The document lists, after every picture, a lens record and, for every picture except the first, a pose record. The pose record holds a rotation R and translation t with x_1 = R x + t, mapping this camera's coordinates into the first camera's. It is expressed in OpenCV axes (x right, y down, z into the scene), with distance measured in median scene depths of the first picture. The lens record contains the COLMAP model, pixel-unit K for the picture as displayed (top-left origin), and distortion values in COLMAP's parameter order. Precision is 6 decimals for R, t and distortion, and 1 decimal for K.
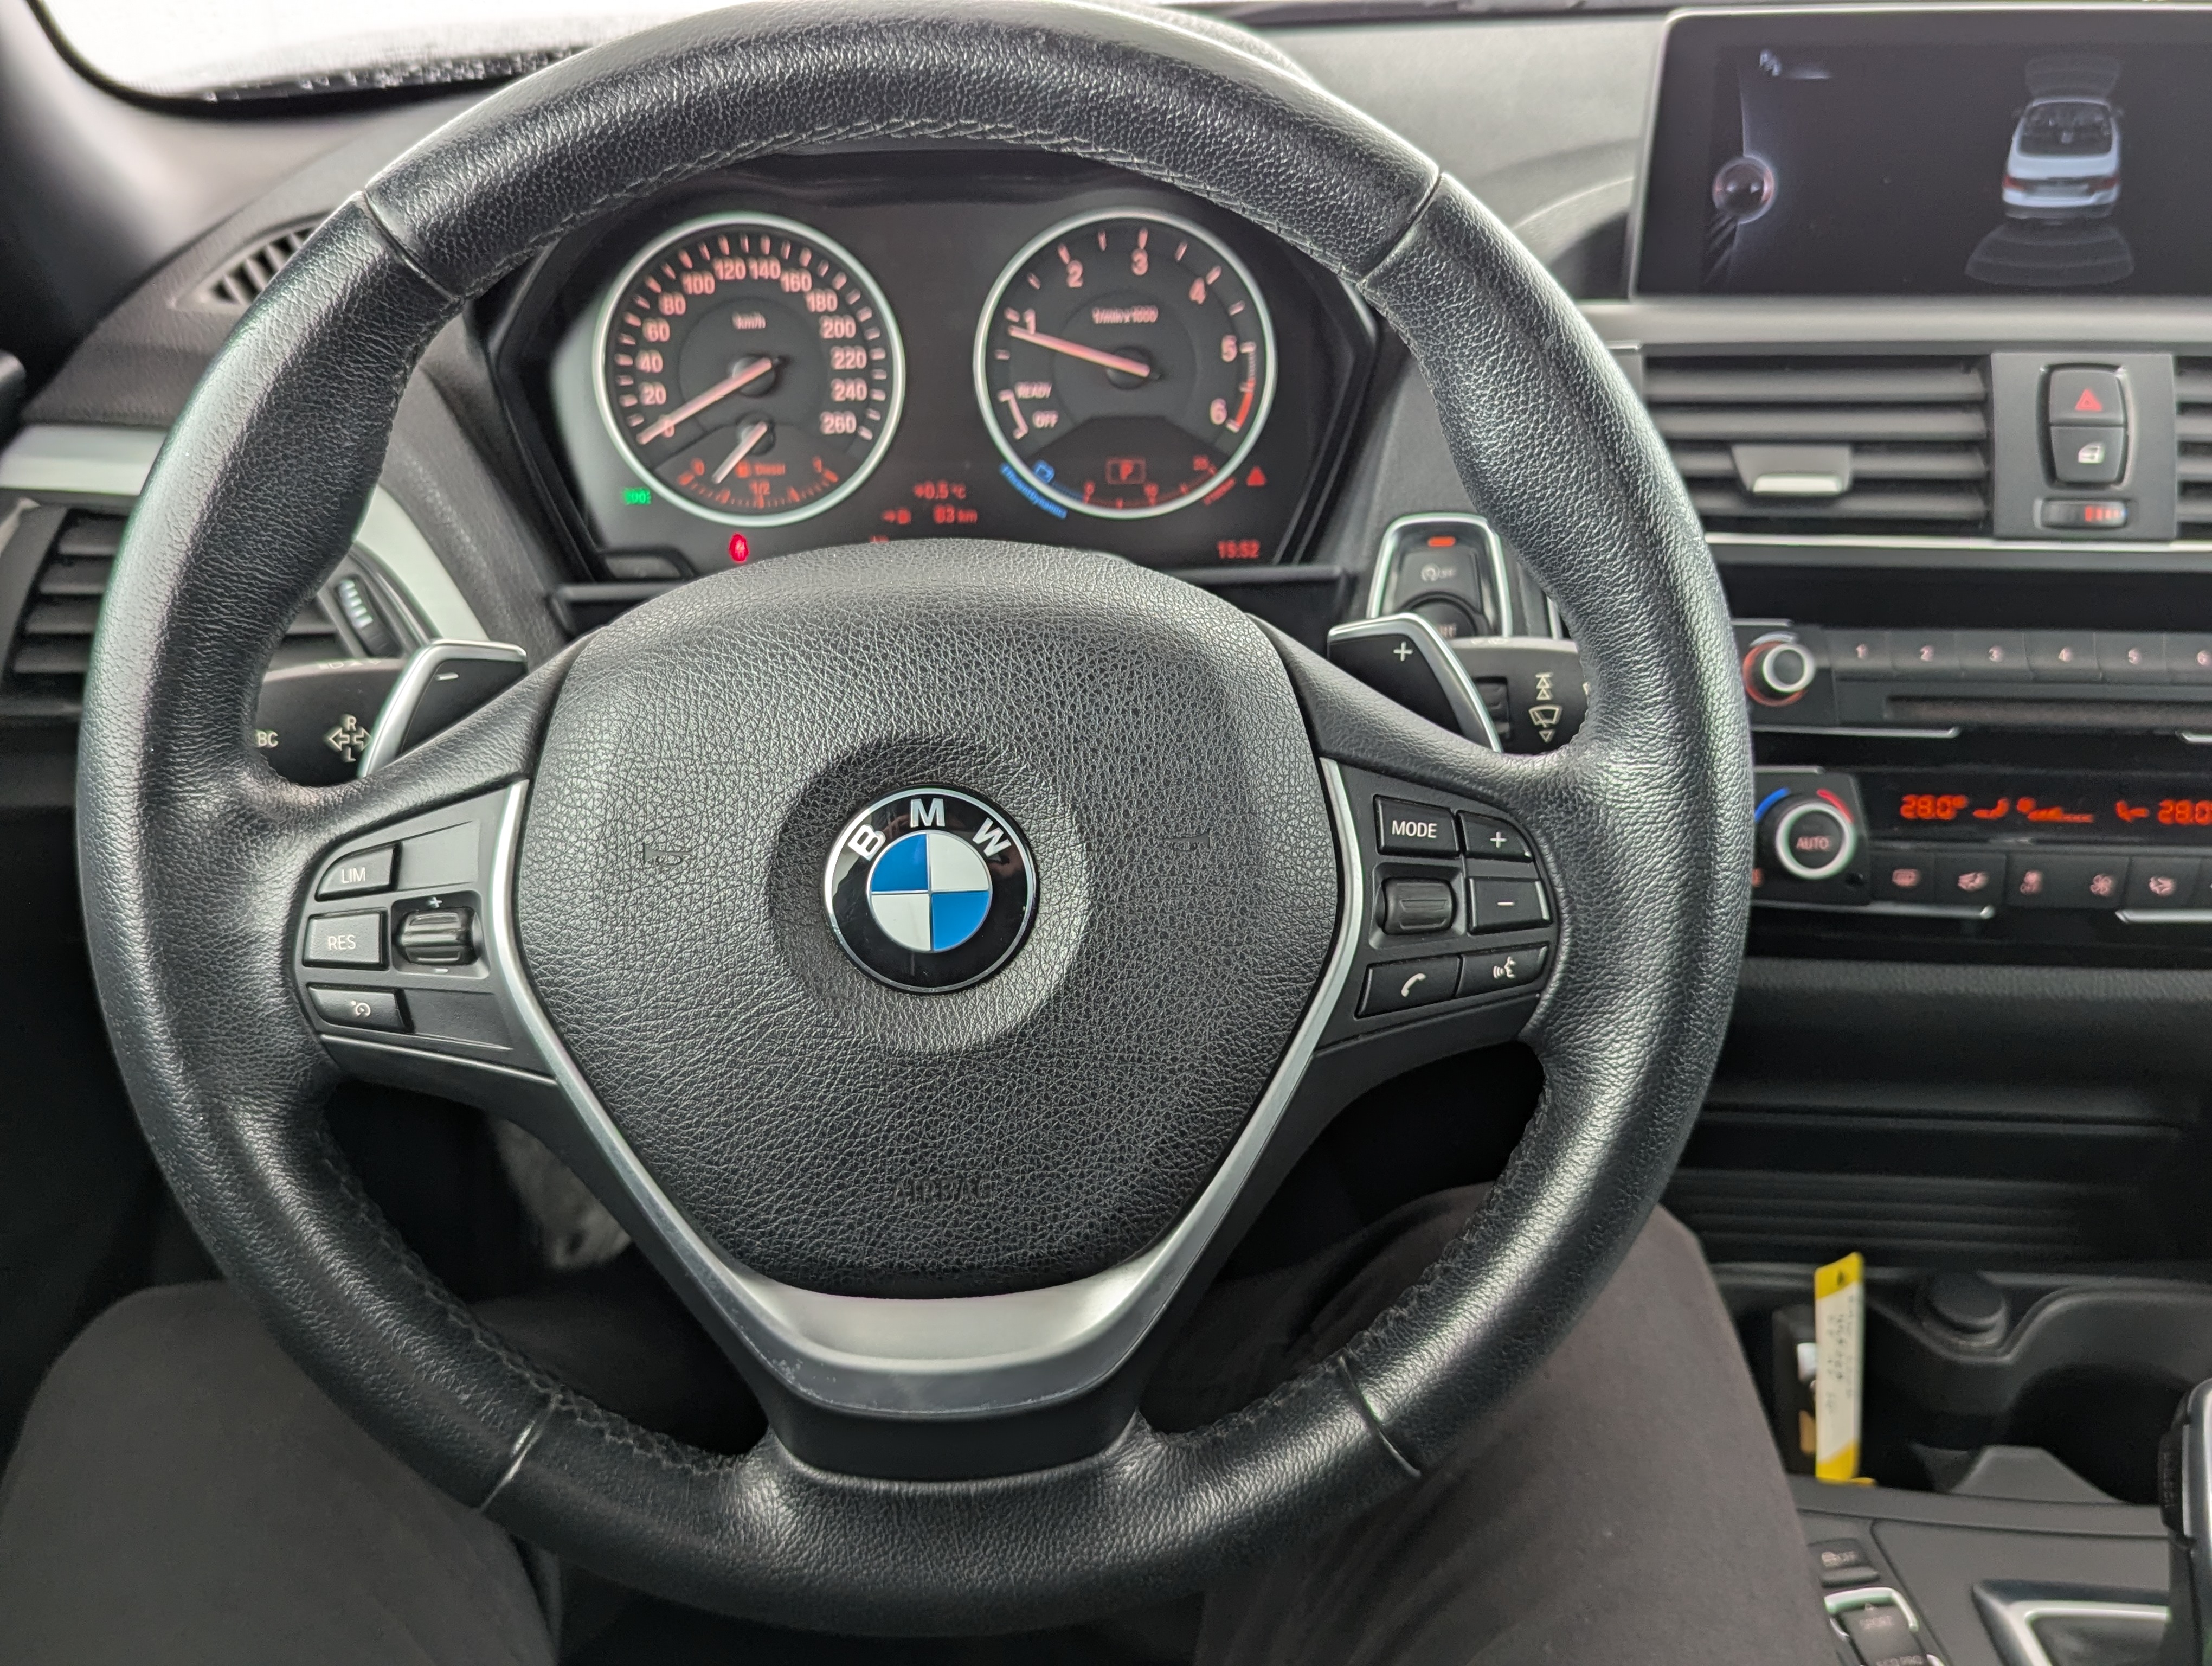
lens RADIAL K [[2077.9, 0, 1087.3], [0, 2077.9, 835.8], [0, 0, 1]] dist [0.028835, 0.000000]
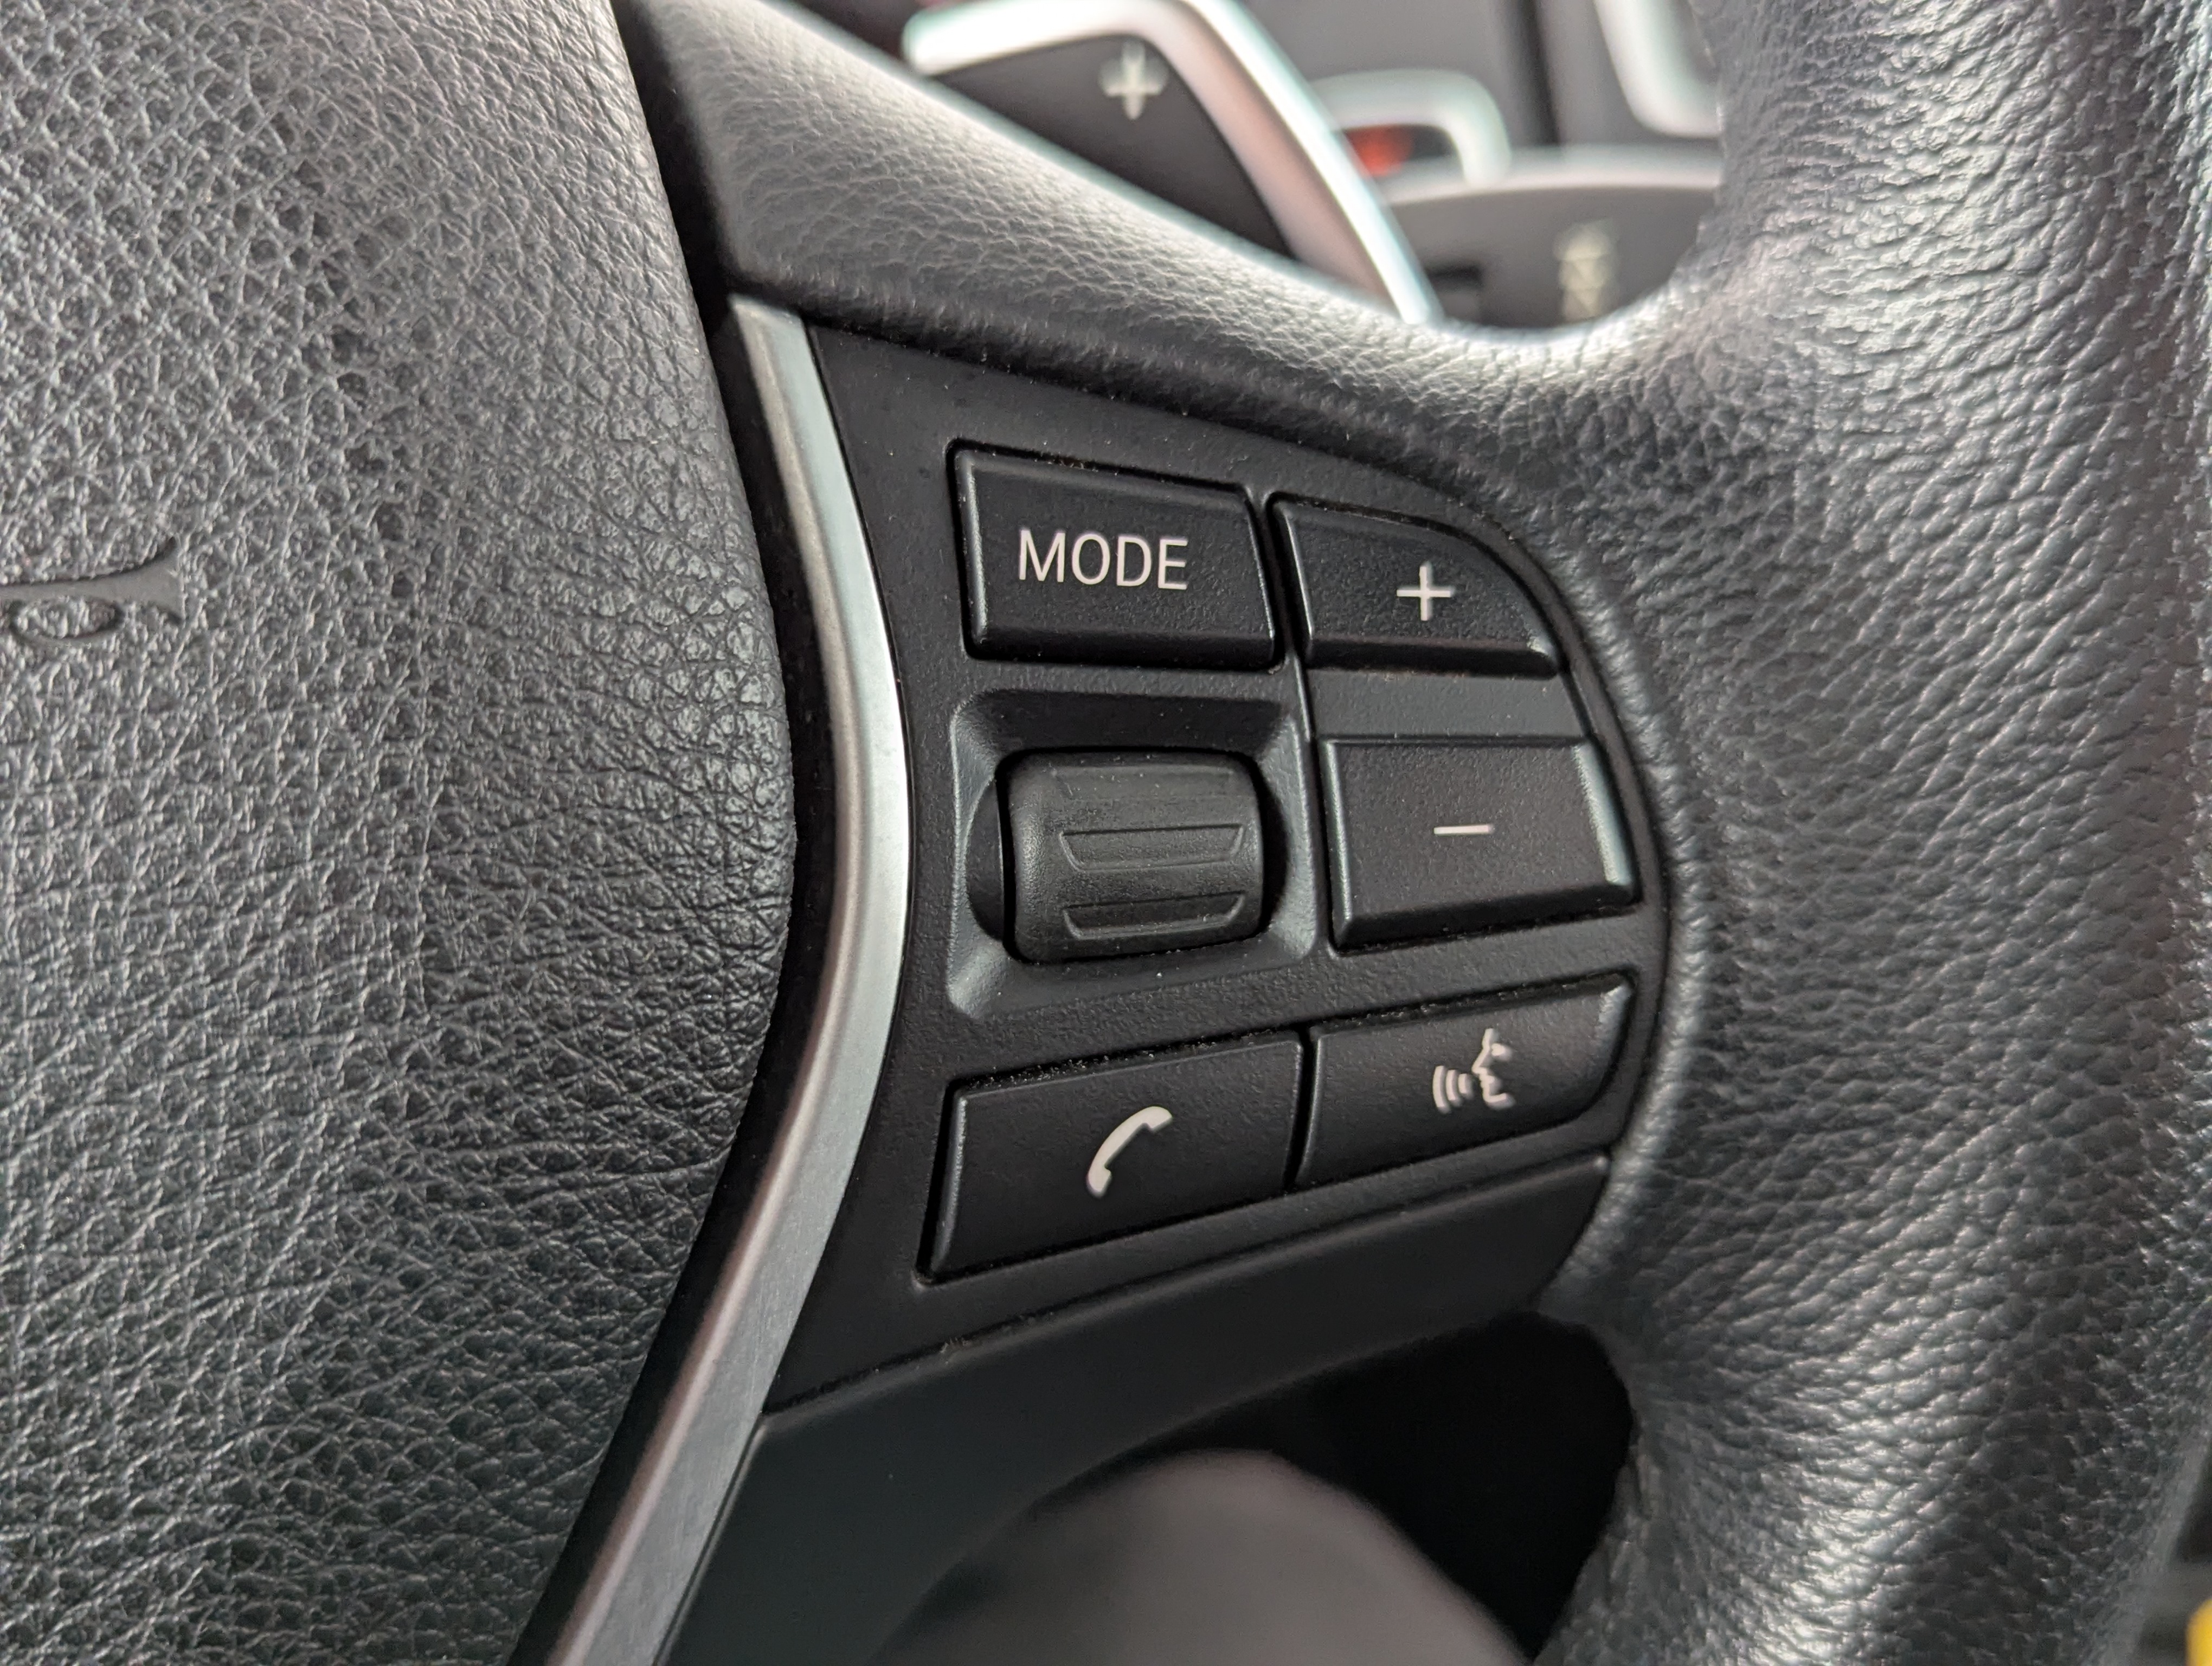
lens RADIAL K [[2077.9, 0, 1109.4], [0, 2077.9, 824.2], [0, 0, 1]] dist [0.028835, 0.000000]
pose [[0.999142, -0.039005, -0.013891, 0.160593], [0.038525, 0.998702, -0.033307, 0.039162], [0.015172, 0.032743, 0.999349, 0.737452]]
